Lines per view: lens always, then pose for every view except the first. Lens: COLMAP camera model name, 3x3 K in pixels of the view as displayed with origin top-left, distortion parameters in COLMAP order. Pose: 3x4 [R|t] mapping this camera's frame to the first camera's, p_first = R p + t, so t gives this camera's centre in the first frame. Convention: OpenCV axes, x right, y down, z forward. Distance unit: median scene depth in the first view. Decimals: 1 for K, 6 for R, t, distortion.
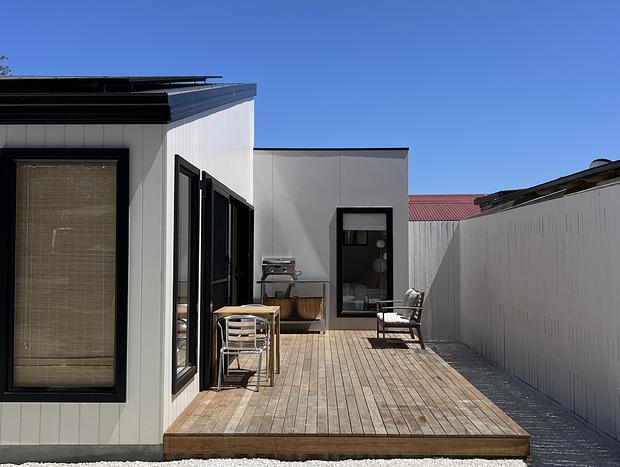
lens RADIAL K [[620.0, 0, 310.0], [0, 620.0, 233.5], [0, 0, 1]] dist [0.152664, -0.320052]
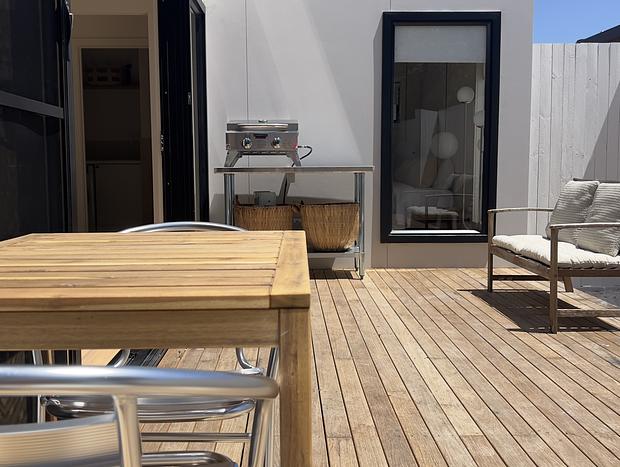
lens RADIAL K [[707.2, 0, 310.0], [0, 707.2, 233.5], [0, 0, 1]] dist [0.014724, 0.012691]
pose [[0.998643, -0.011304, 0.050830, -0.072958], [0.004440, 0.991083, 0.133174, 0.093069], [-0.051882, -0.132768, 0.989788, 0.797195]]
